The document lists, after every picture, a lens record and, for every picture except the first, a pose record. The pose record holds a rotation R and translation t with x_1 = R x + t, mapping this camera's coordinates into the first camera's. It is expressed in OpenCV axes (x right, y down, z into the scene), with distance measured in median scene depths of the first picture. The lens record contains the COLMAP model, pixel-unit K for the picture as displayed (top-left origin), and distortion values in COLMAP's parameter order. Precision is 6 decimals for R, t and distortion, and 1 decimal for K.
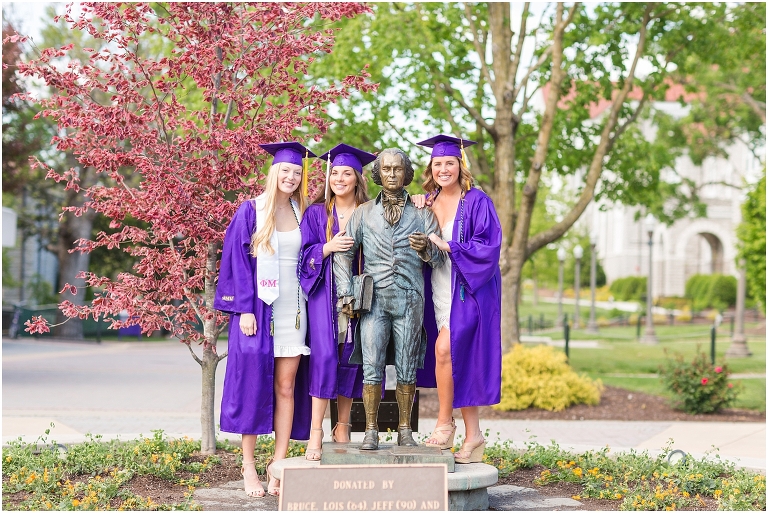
lens RADIAL K [[1865.3, 0, 384.2], [0, 1865.3, 290.3], [0, 0, 1]] dist [-0.131529, 0.647071]
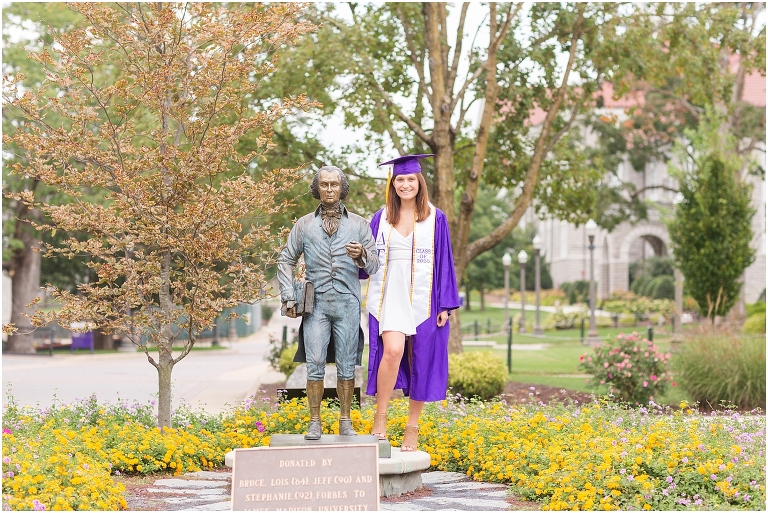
lens RADIAL K [[1865.3, 0, 384.2], [0, 1865.3, 290.3], [0, 0, 1]] dist [-0.131529, 0.647071]
pose [[0.999472, -0.018411, 0.026755, 0.002299], [0.018532, 0.999819, -0.004268, 0.001019], [-0.026672, 0.004761, 0.999633, -0.038926]]
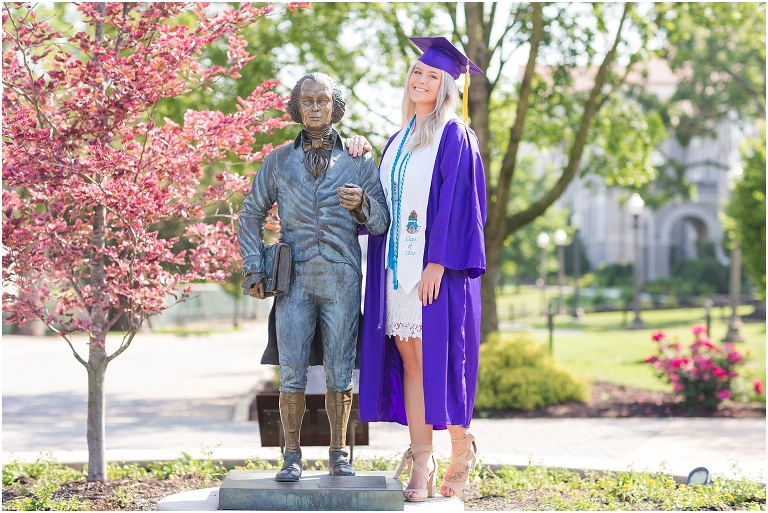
lens RADIAL K [[1847.5, 0, 369.3], [0, 1847.5, 258.8], [0, 0, 1]] dist [0.038335, 0.372016]
pose [[0.999937, -0.011166, 0.001485, 0.009047], [0.011183, 0.999865, -0.012003, 0.002608], [-0.001351, 0.012019, 0.999927, 0.101227]]
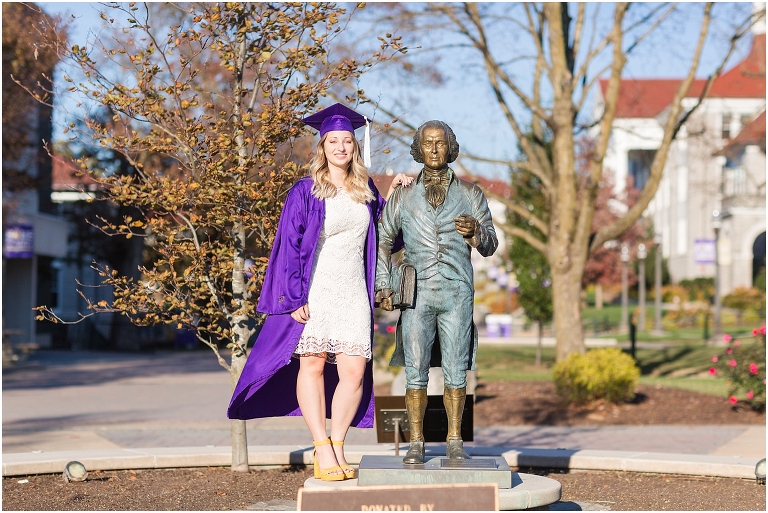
lens RADIAL K [[1865.3, 0, 384.2], [0, 1865.3, 290.3], [0, 0, 1]] dist [-0.131529, 0.647071]
pose [[0.999298, -0.016643, -0.033550, 0.003408], [0.016530, 0.999857, -0.003649, 0.002637], [0.033605, 0.003092, 0.999430, 0.046186]]
